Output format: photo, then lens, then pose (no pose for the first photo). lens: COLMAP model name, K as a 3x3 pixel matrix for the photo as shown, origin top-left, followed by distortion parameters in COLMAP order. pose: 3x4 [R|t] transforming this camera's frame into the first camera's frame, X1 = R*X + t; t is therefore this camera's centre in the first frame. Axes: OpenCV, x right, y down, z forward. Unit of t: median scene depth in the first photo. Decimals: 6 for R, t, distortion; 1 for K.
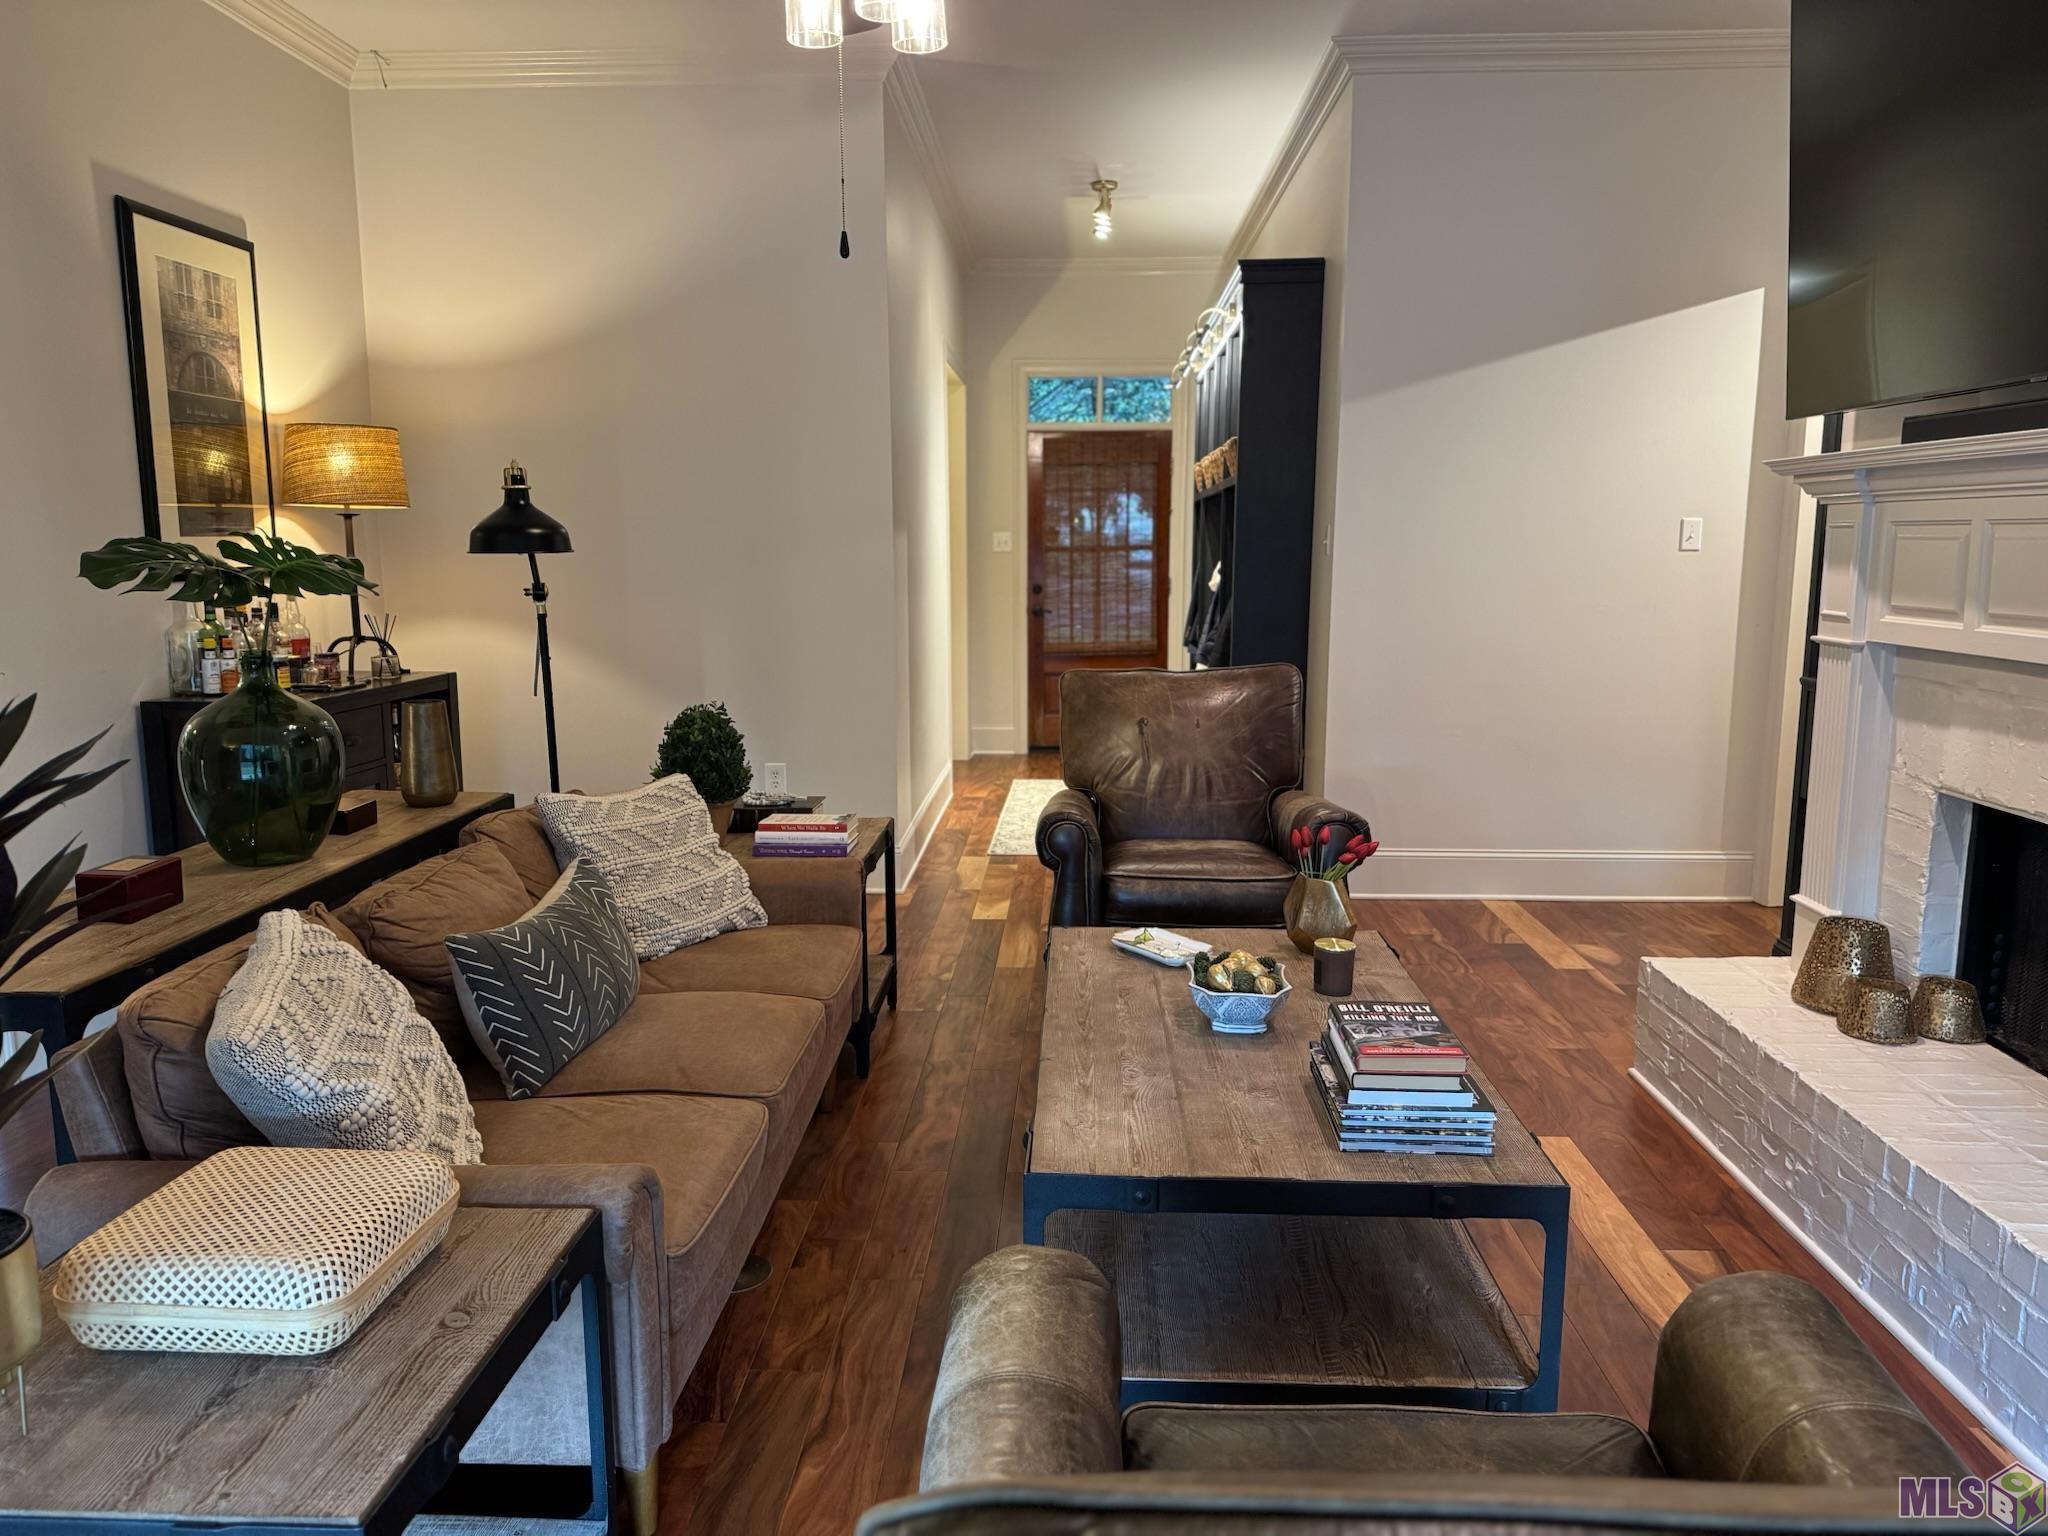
lens RADIAL K [[1433.7, 0, 1024.0], [0, 1433.7, 768.0], [0, 0, 1]] dist [0.114775, -0.105805]
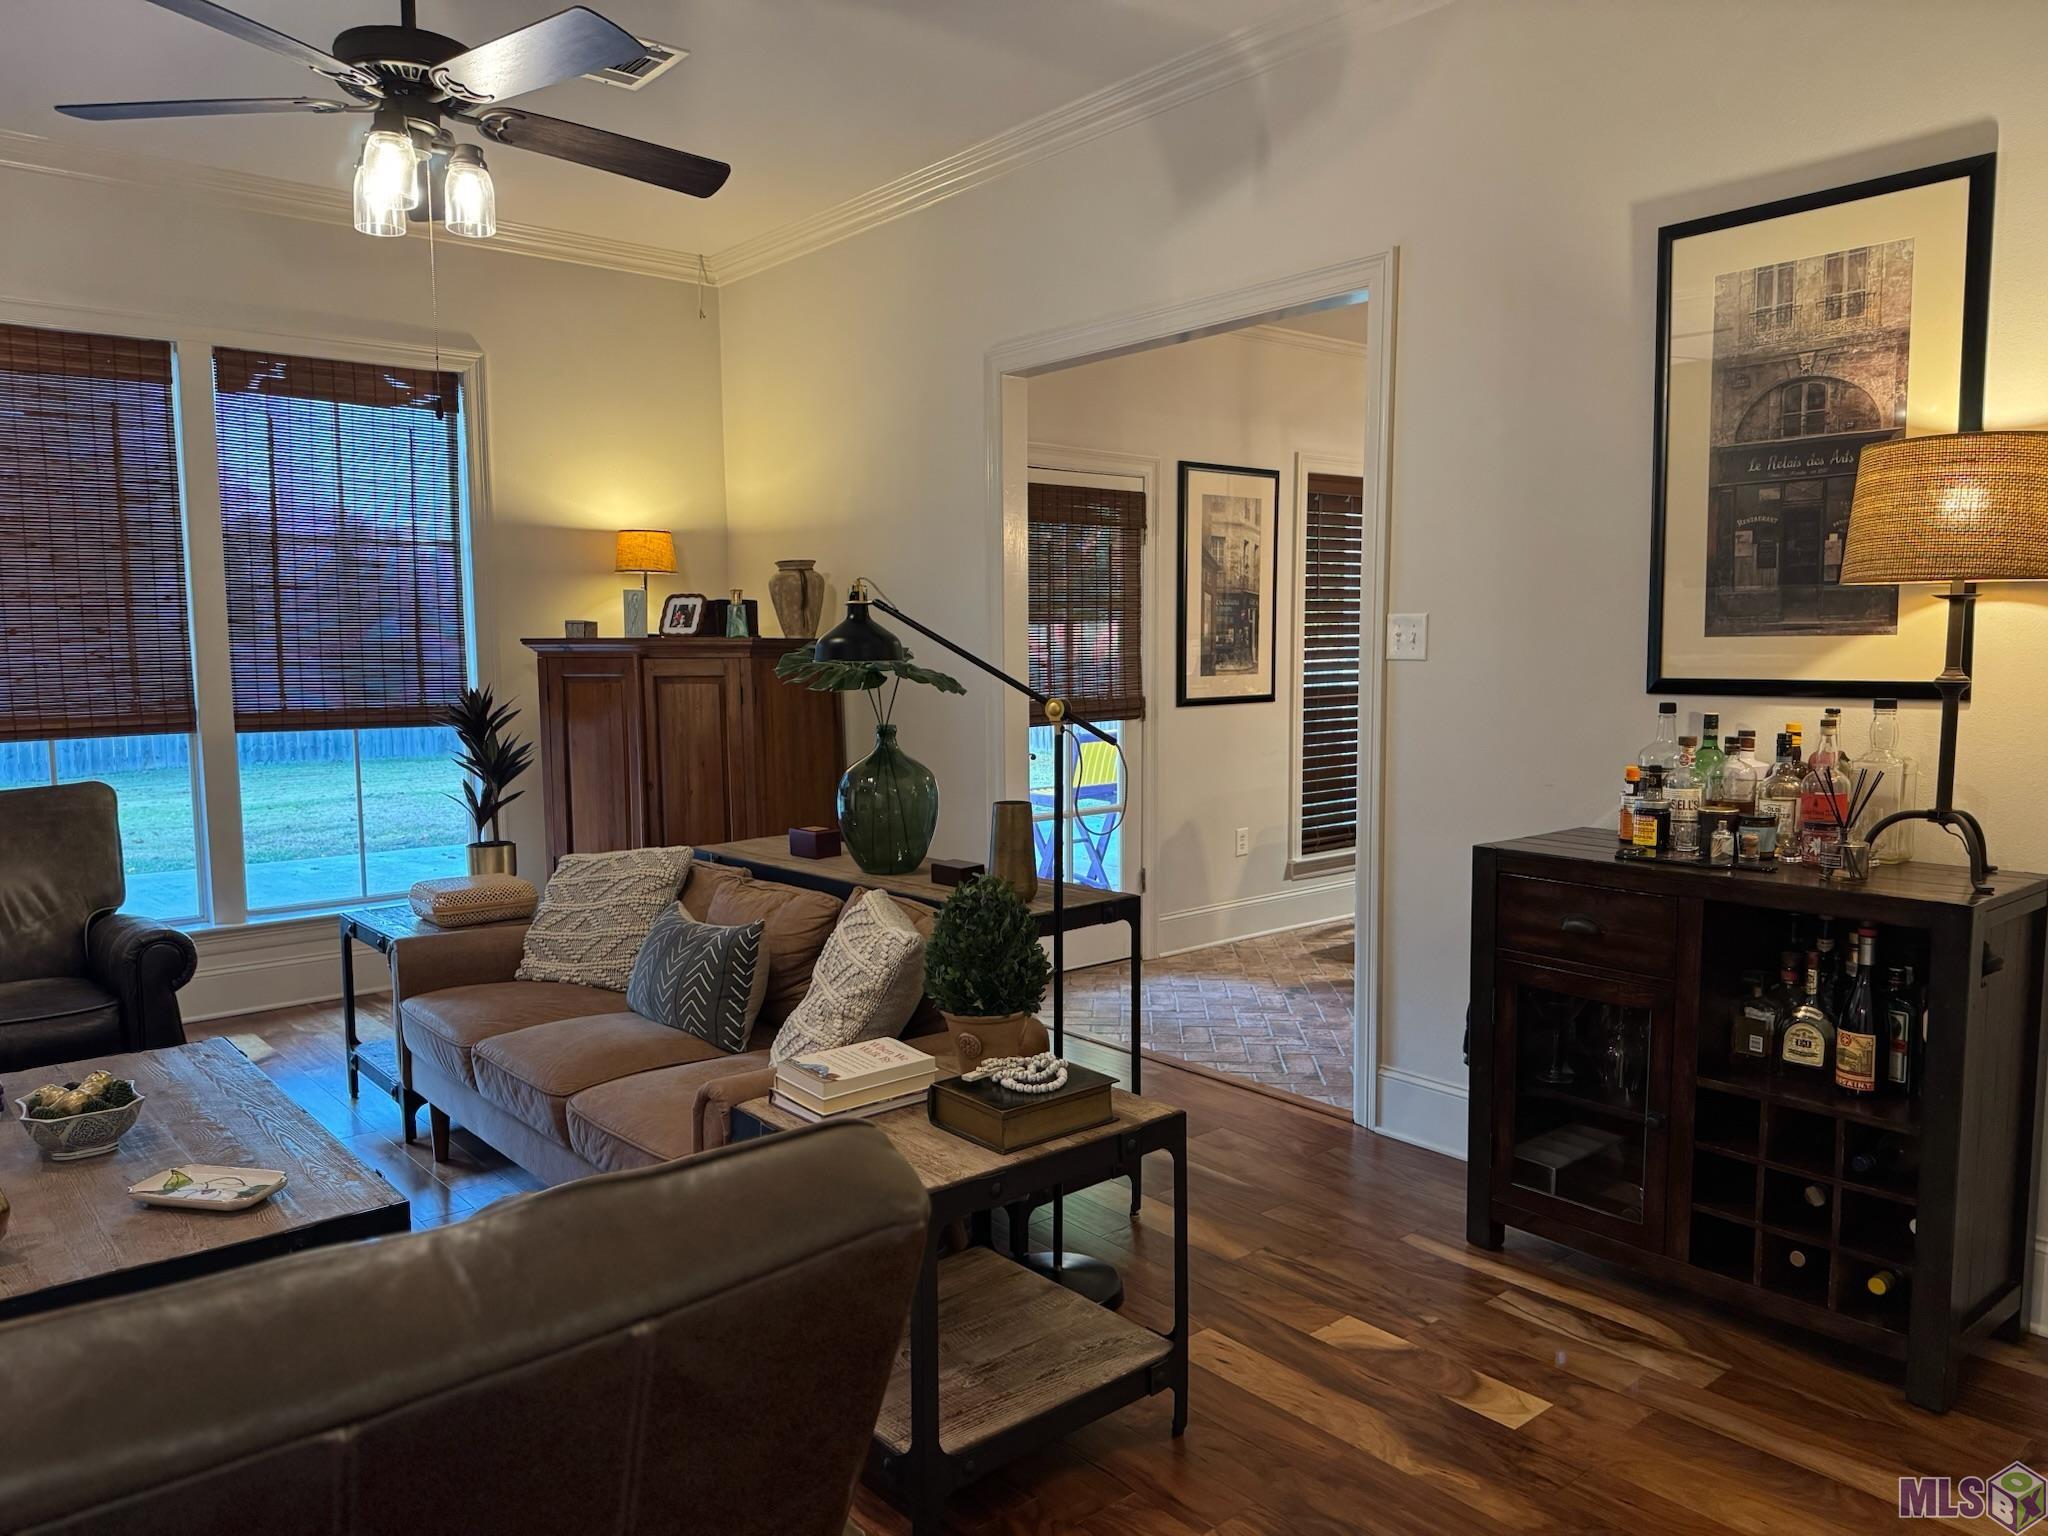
lens RADIAL K [[1433.7, 0, 1024.0], [0, 1433.7, 768.0], [0, 0, 1]] dist [0.114775, -0.105805]
pose [[-0.729898, 0.077393, -0.679161, 0.232232], [-0.094958, 0.972456, 0.212867, -0.238139], [0.676928, 0.219863, -0.702444, 1.424298]]
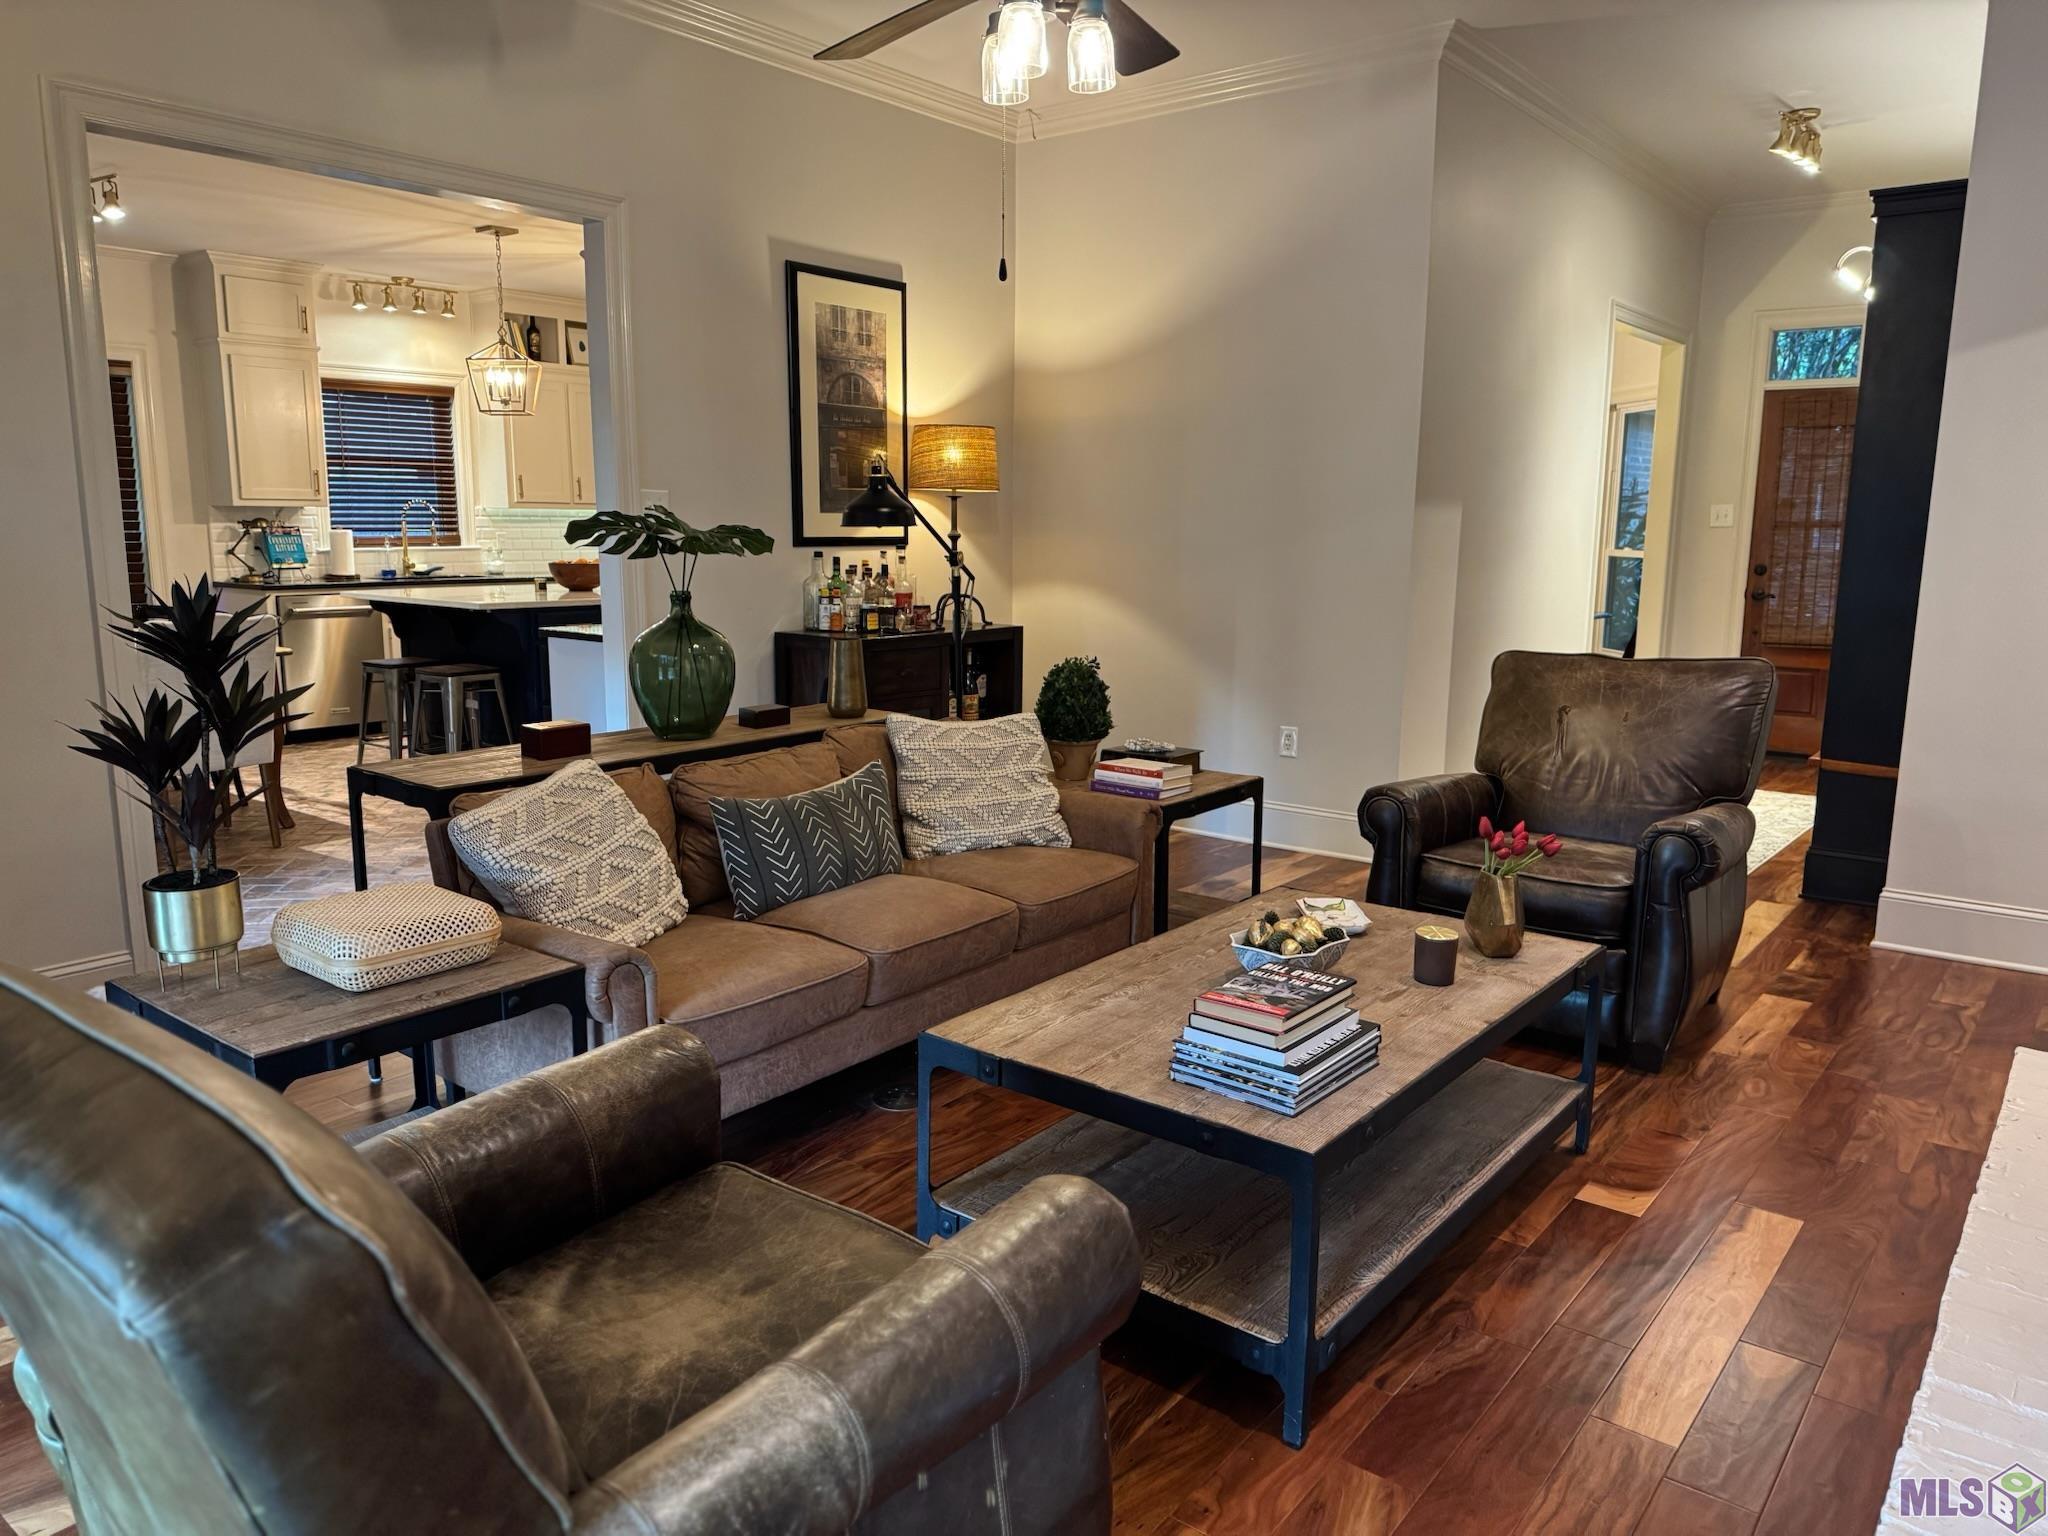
lens RADIAL K [[1428.5, 0, 1023.5], [0, 1428.5, 787.5], [0, 0, 1]] dist [0.159537, -0.235500]
pose [[0.809255, 0.117469, -0.575592, 0.407104], [-0.101229, 0.993032, 0.060337, -0.004651], [0.578669, 0.009438, 0.815508, 0.028257]]
